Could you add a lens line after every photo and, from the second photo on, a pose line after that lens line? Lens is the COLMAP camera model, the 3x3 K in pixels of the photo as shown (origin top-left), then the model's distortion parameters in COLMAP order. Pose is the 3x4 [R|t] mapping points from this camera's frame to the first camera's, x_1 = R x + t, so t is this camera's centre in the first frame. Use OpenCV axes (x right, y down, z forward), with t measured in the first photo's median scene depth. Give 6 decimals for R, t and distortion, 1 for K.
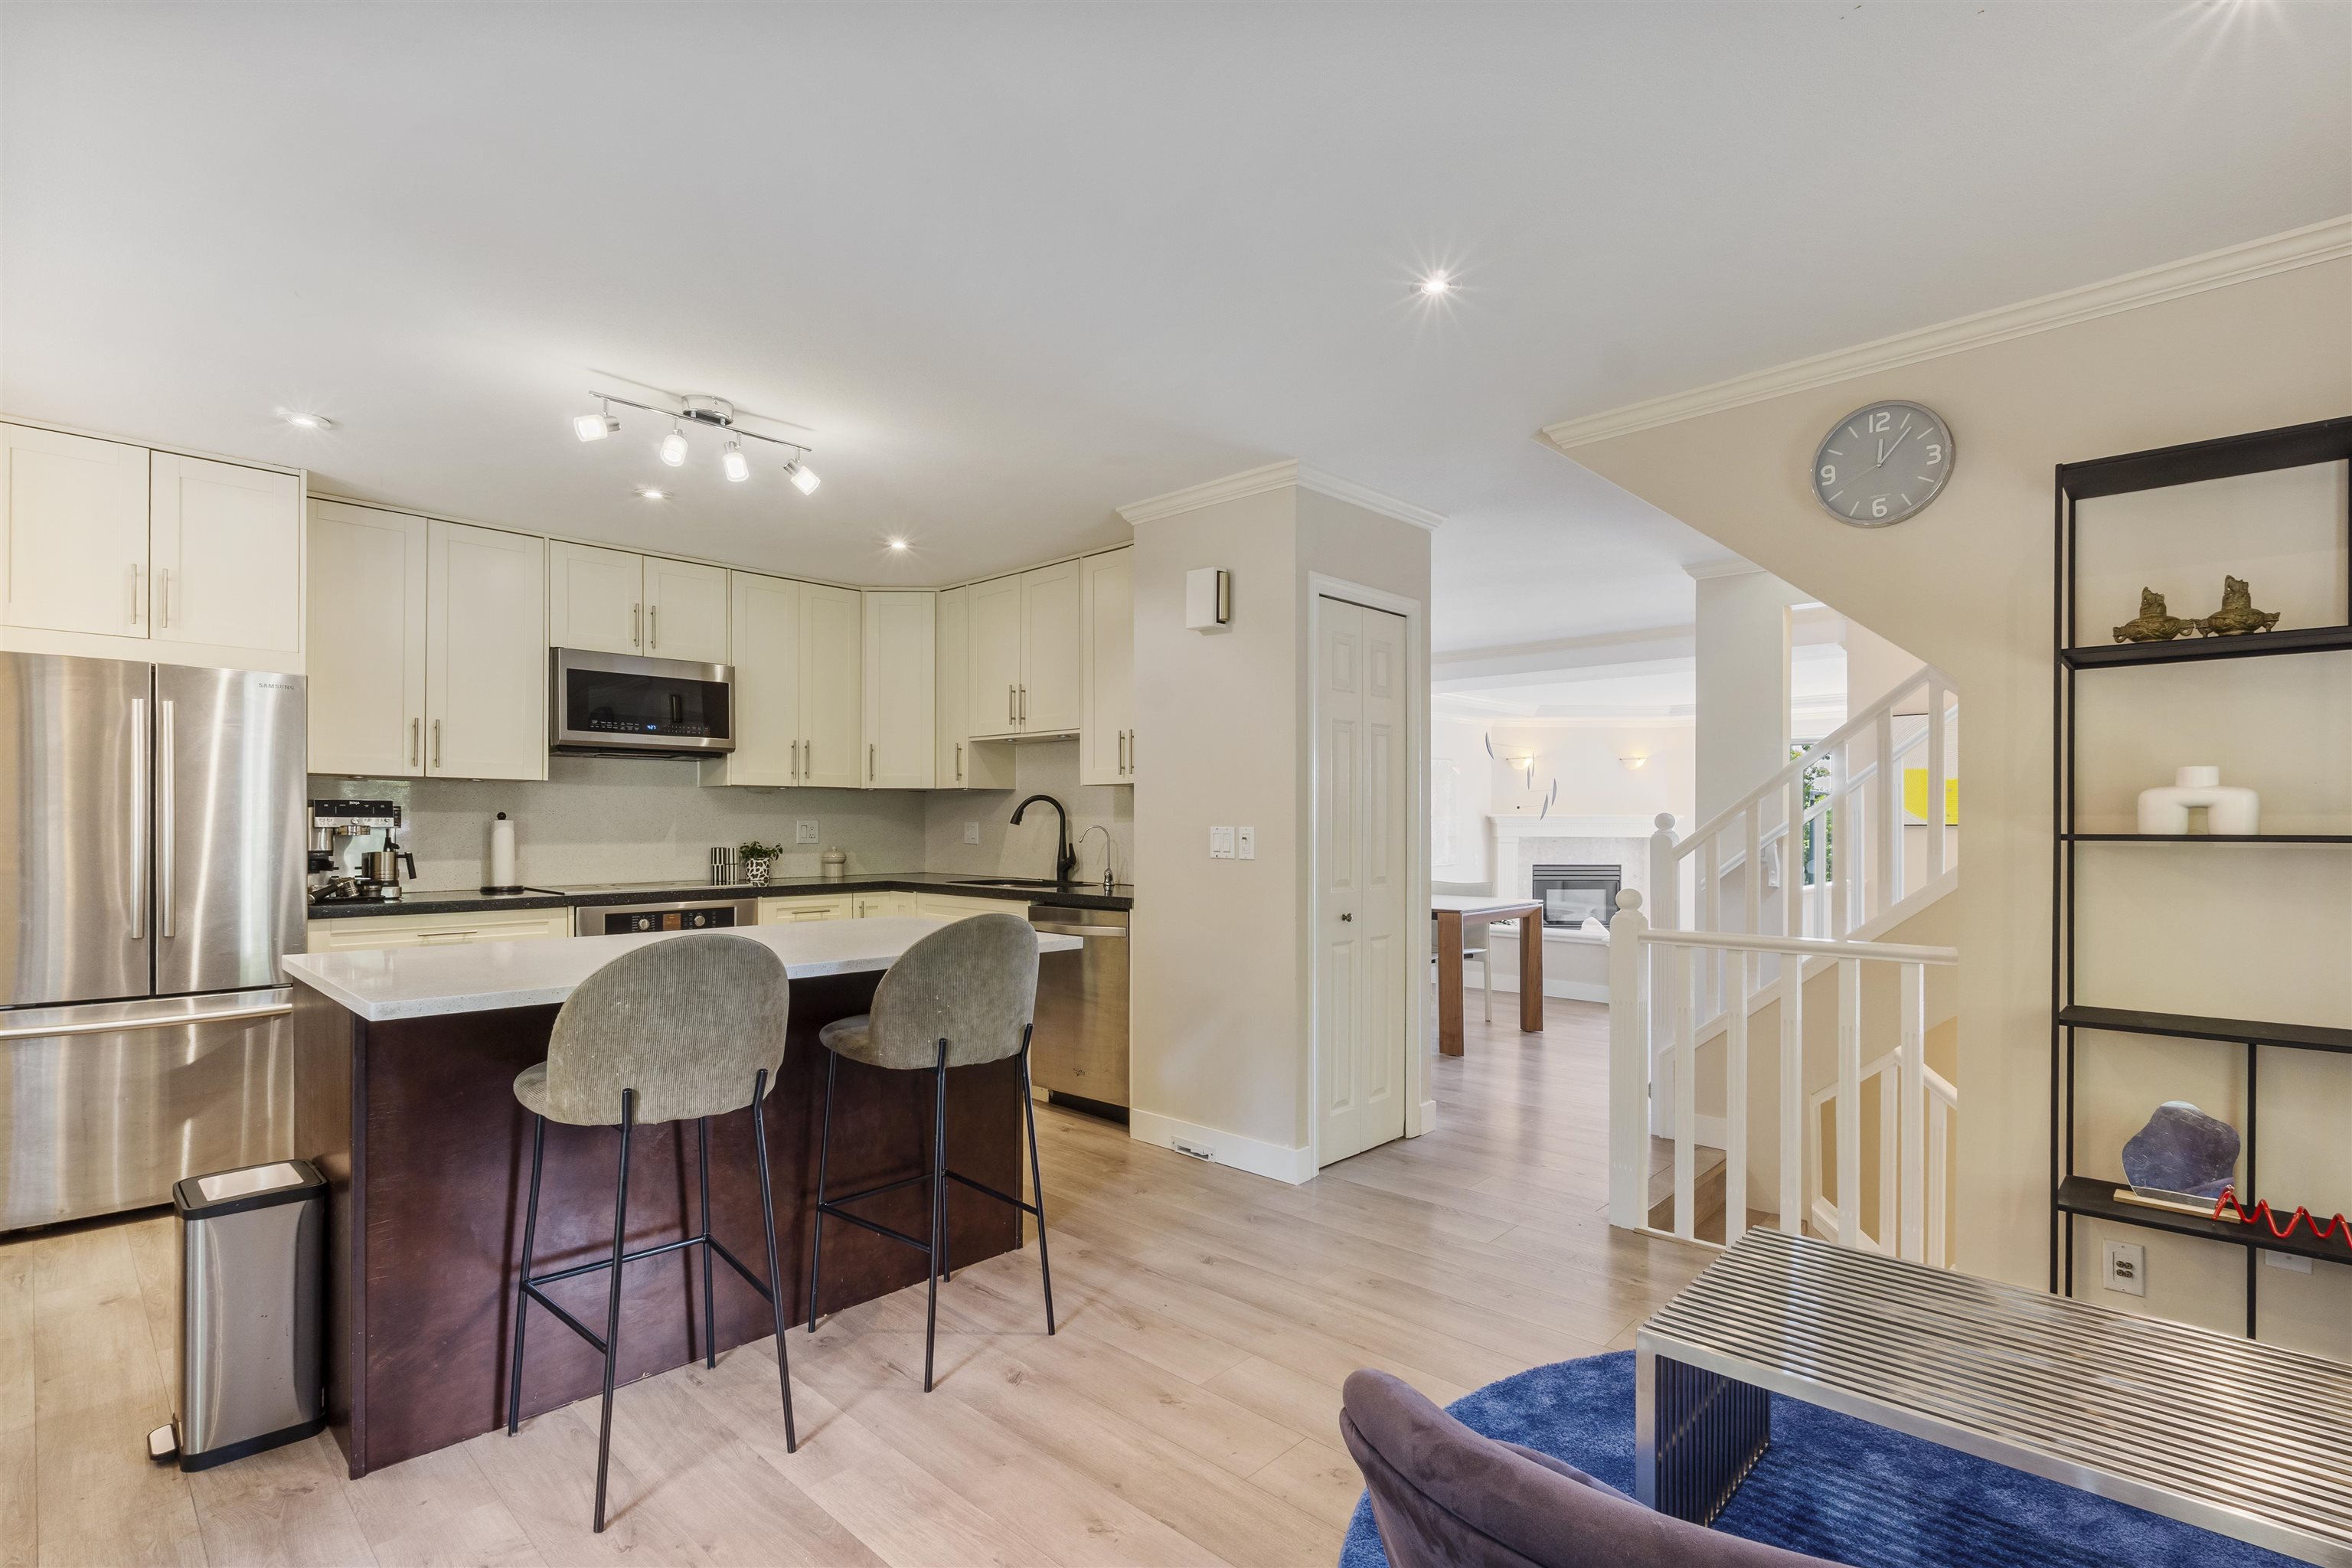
lens RADIAL K [[1085.6, 0, 1164.3], [0, 1085.6, 831.1], [0, 0, 1]] dist [-0.015896, 0.004380]
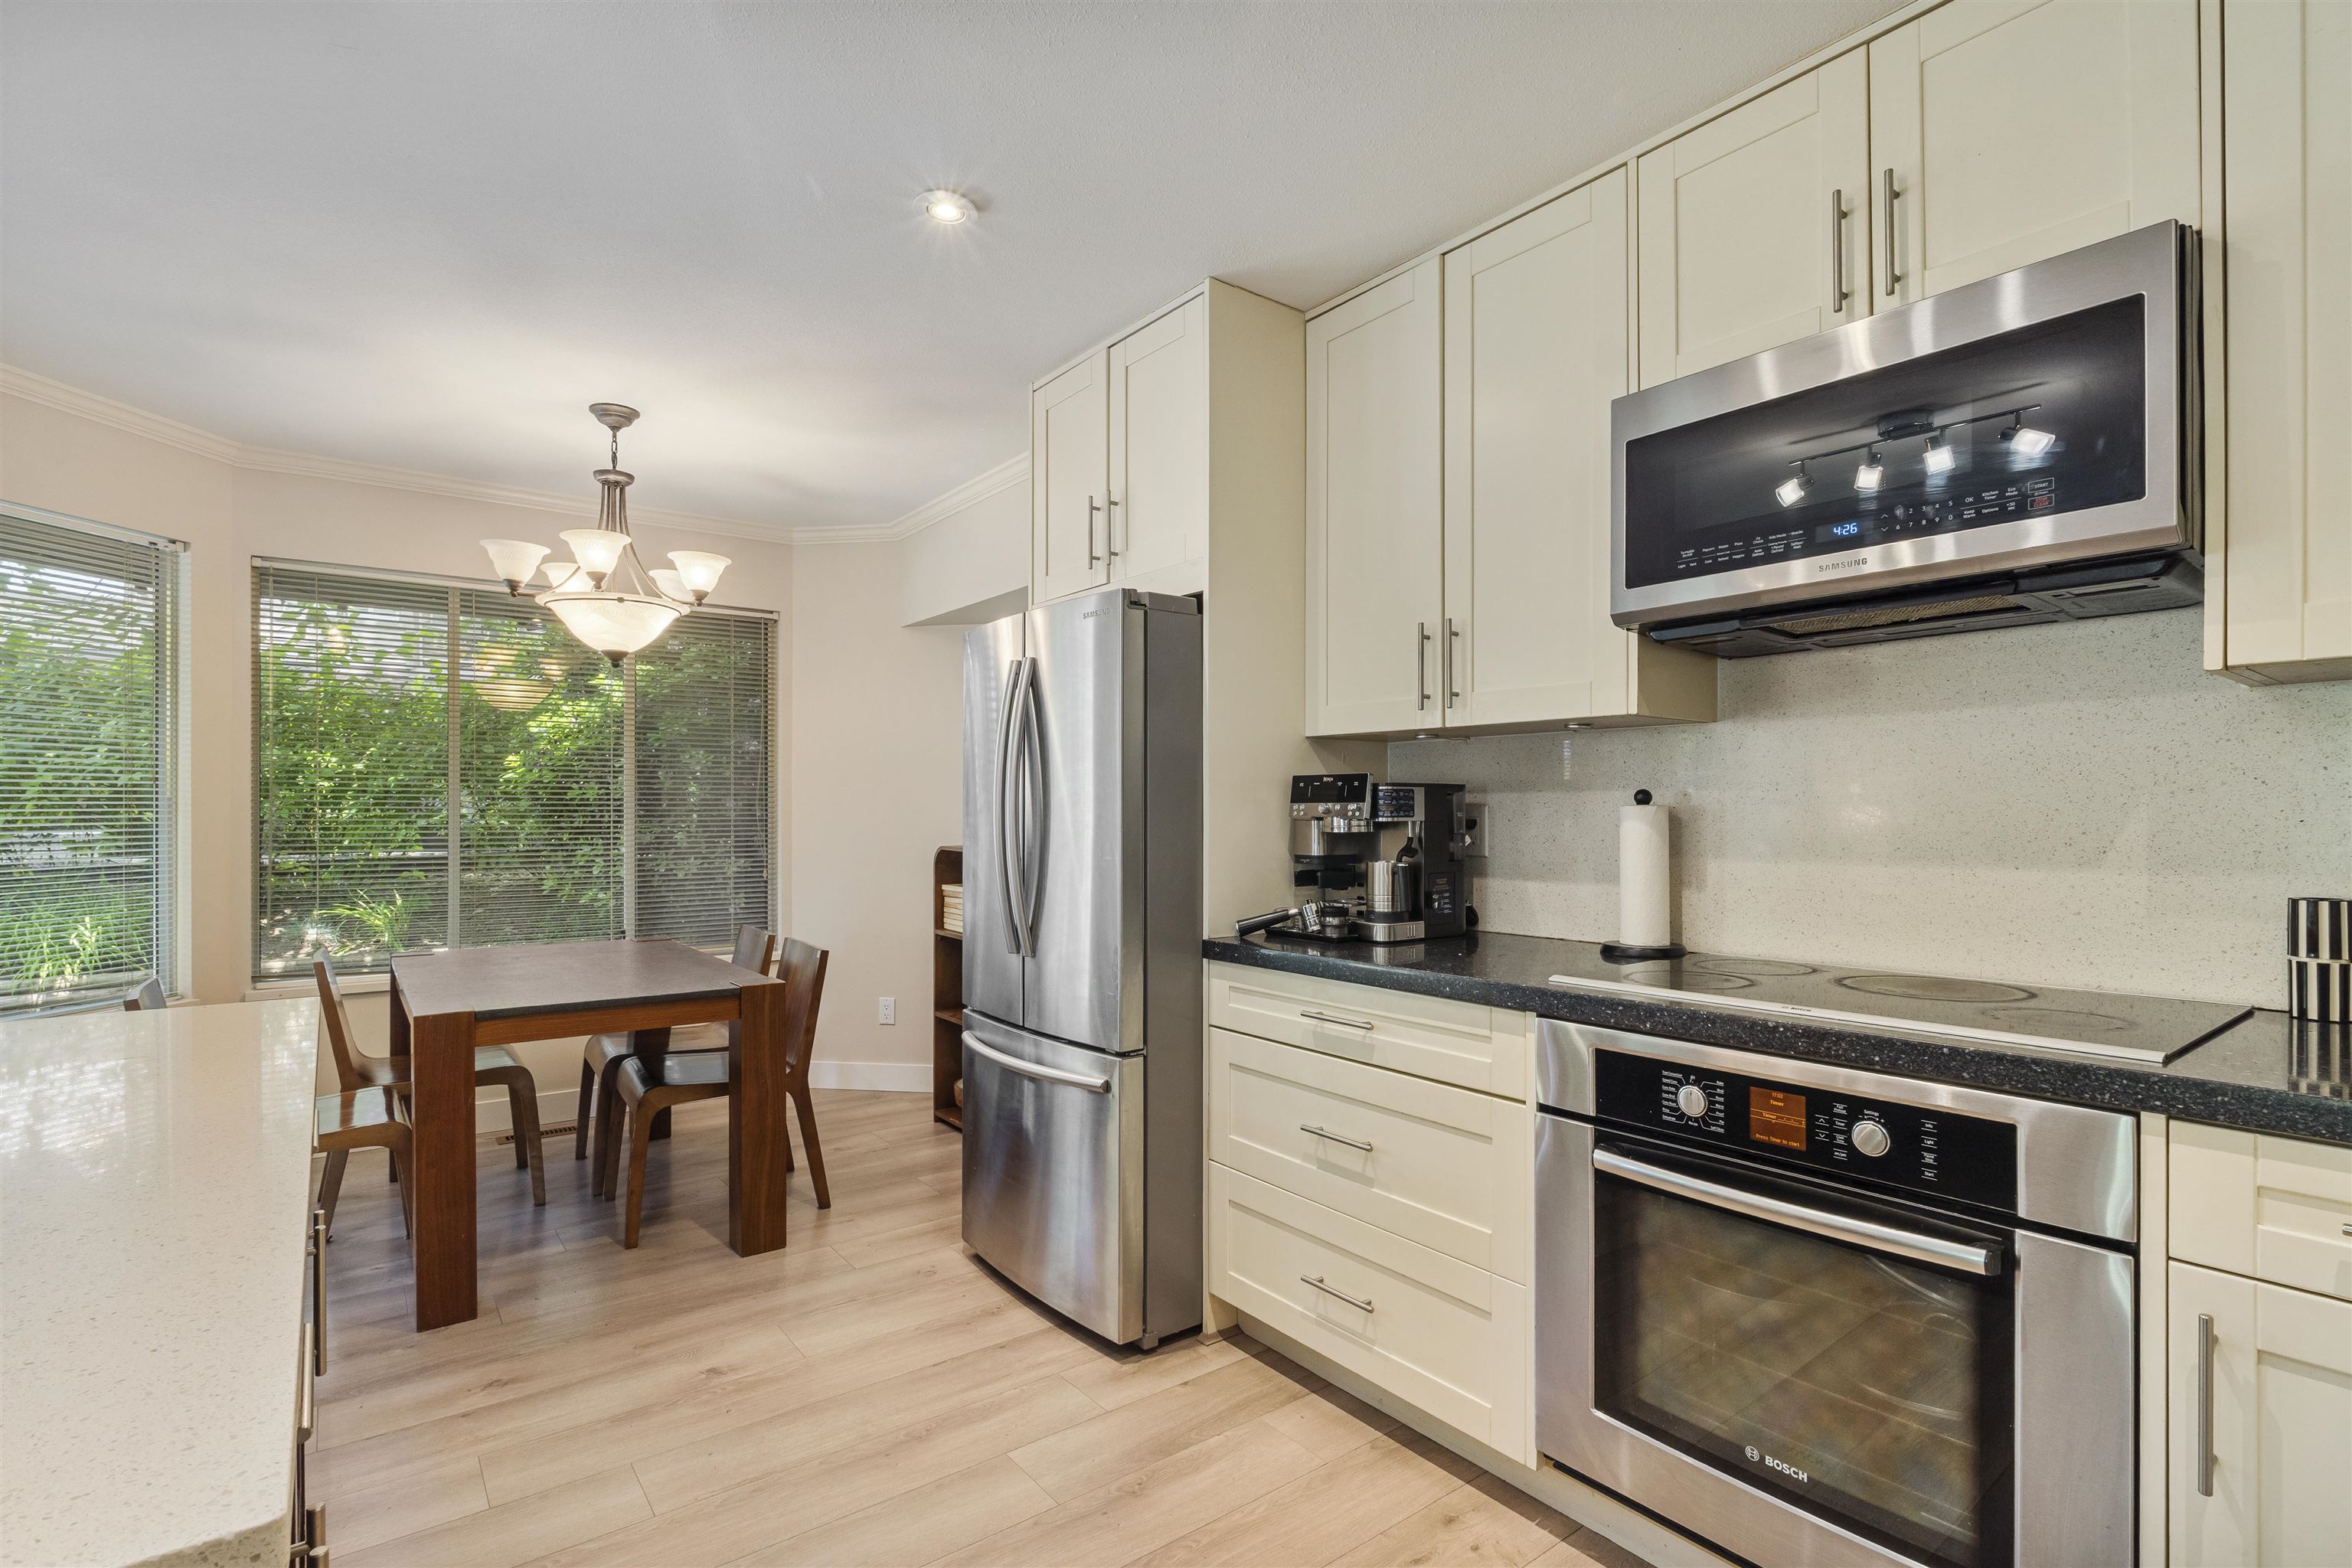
lens RADIAL K [[1085.6, 0, 1179.4], [0, 1085.6, 815.4], [0, 0, 1]] dist [-0.015896, 0.004380]
pose [[-0.147678, -0.000406, -0.989035, -0.104403], [-0.007276, 0.999973, 0.000676, -0.004492], [0.989009, 0.007297, -0.147677, 0.819669]]
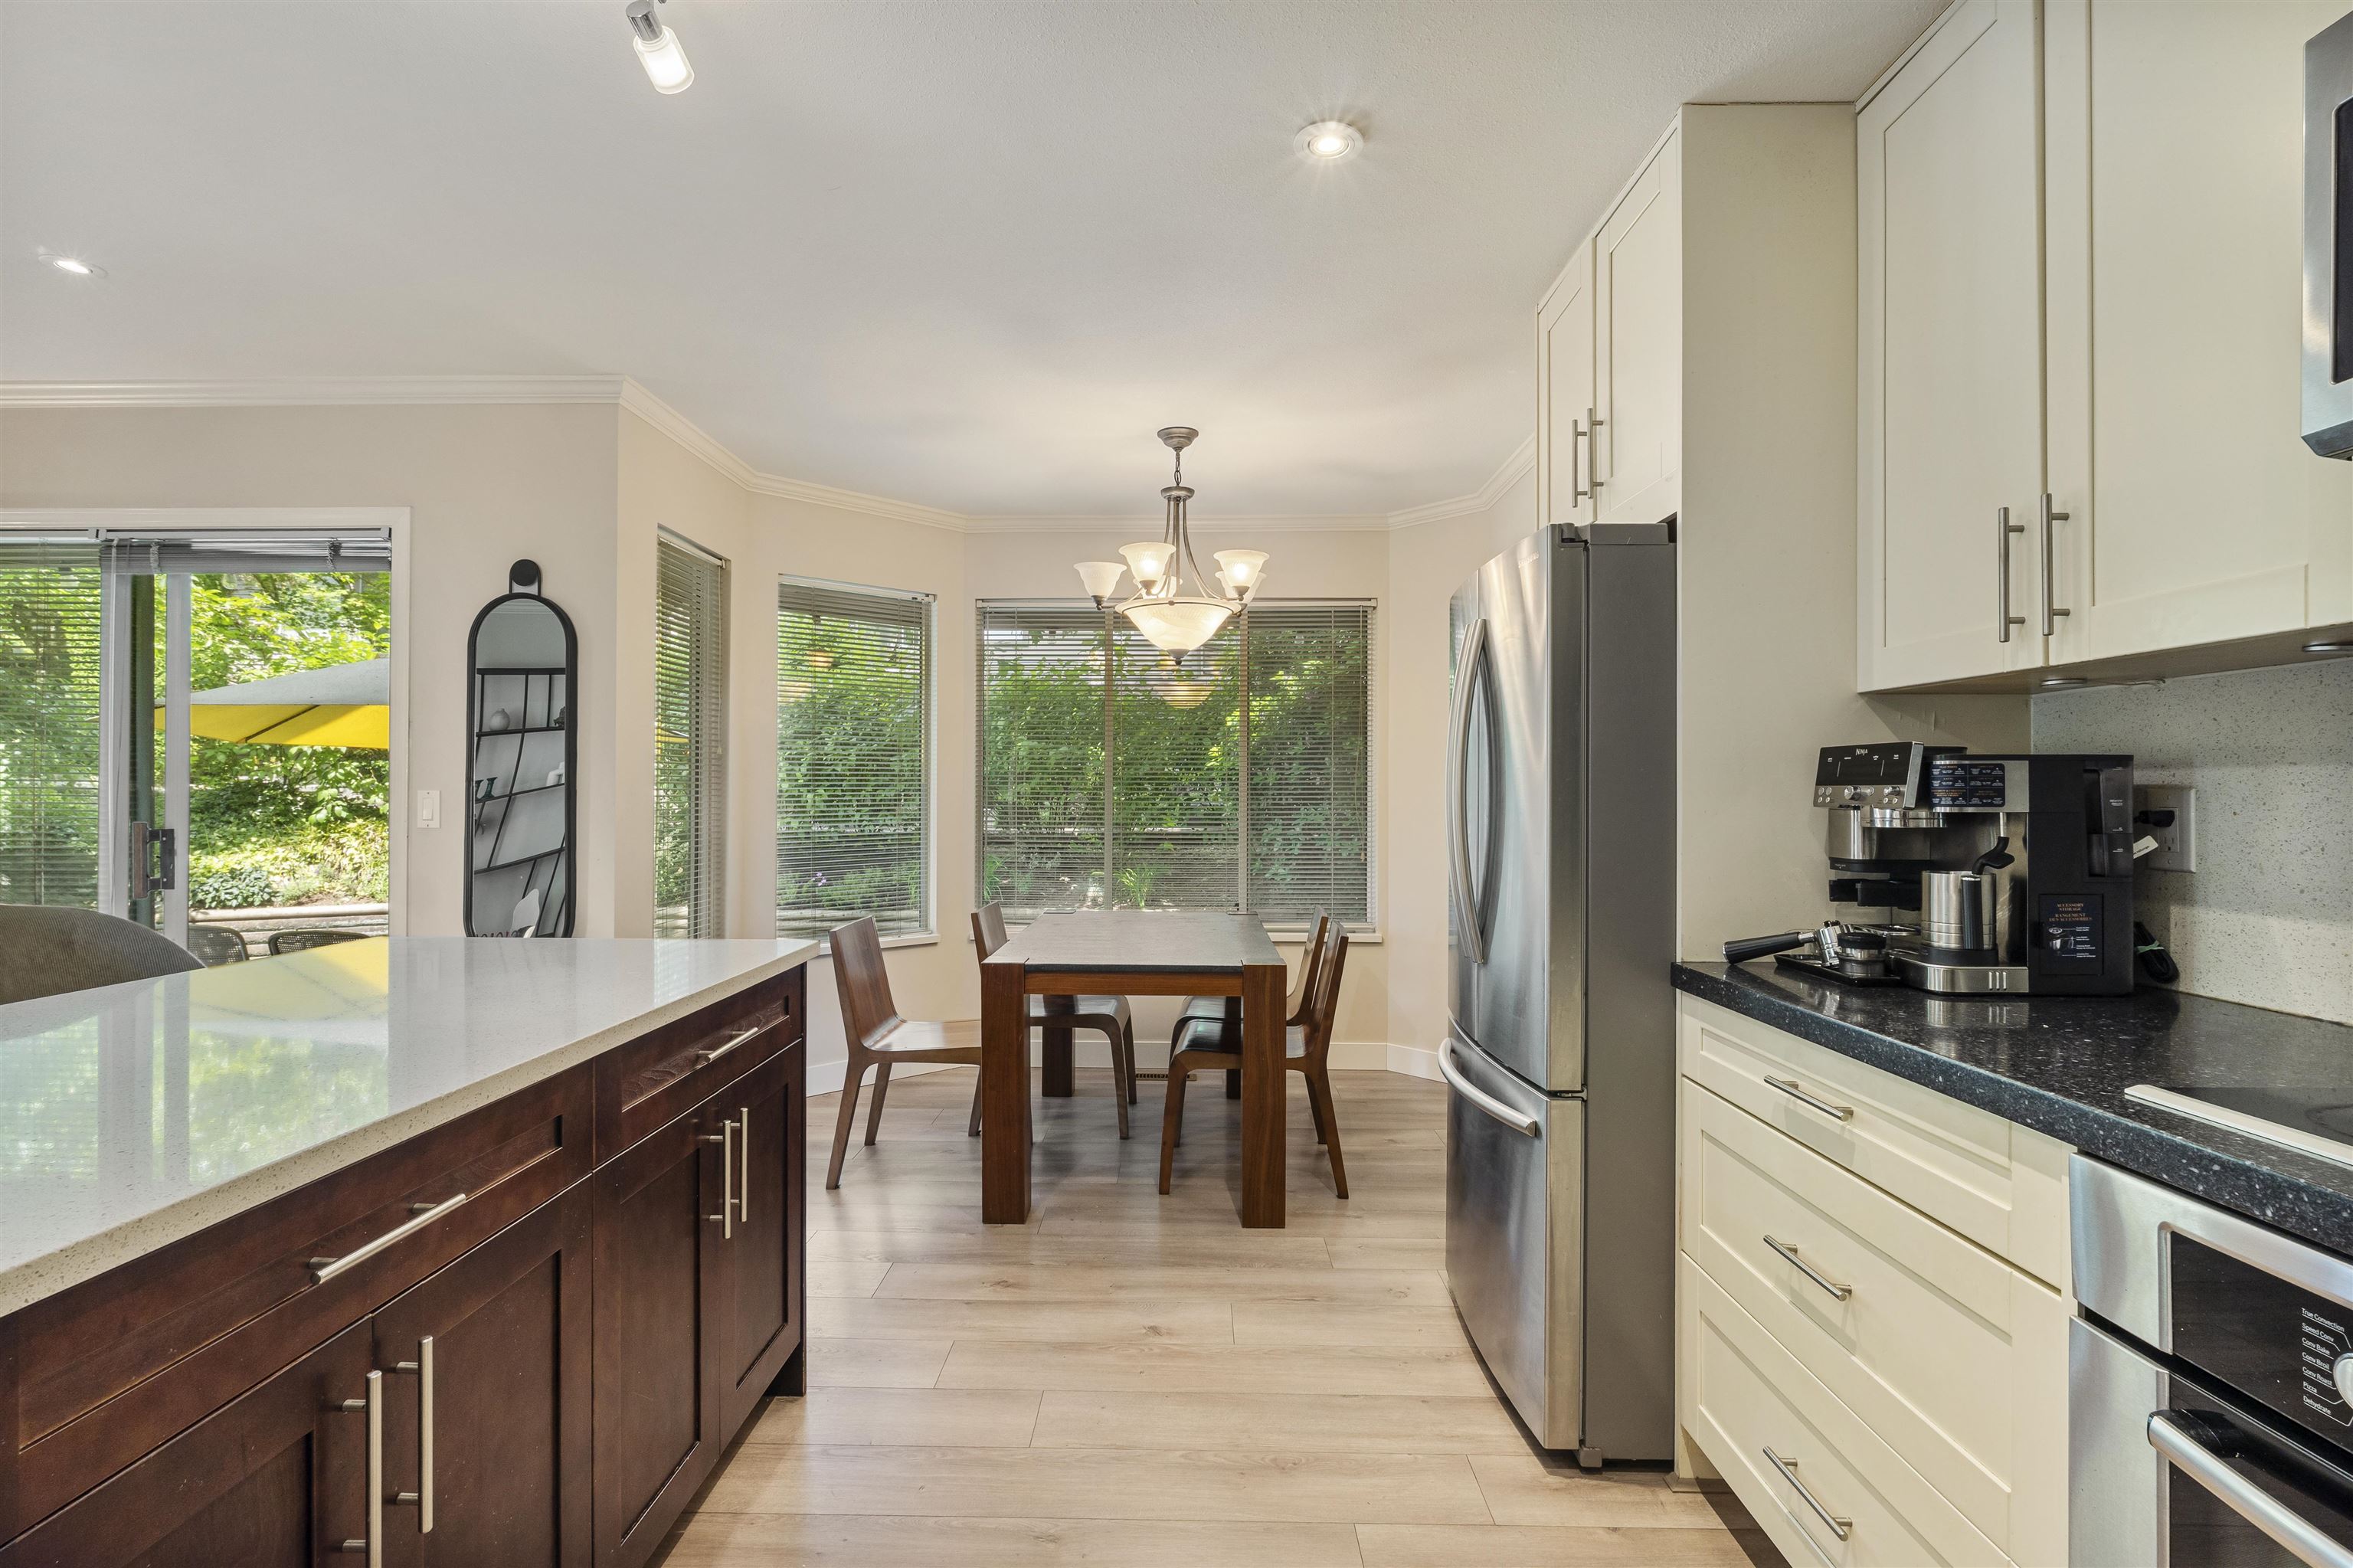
lens RADIAL K [[1086.1, 0, 1175.9], [0, 1086.1, 790.4], [0, 0, 1]] dist [-0.015896, 0.004380]
pose [[-0.731915, -0.008487, -0.681343, -0.209031], [-0.010403, 0.999945, -0.001281, -0.005957], [0.681317, 0.006150, -0.731963, 0.918732]]
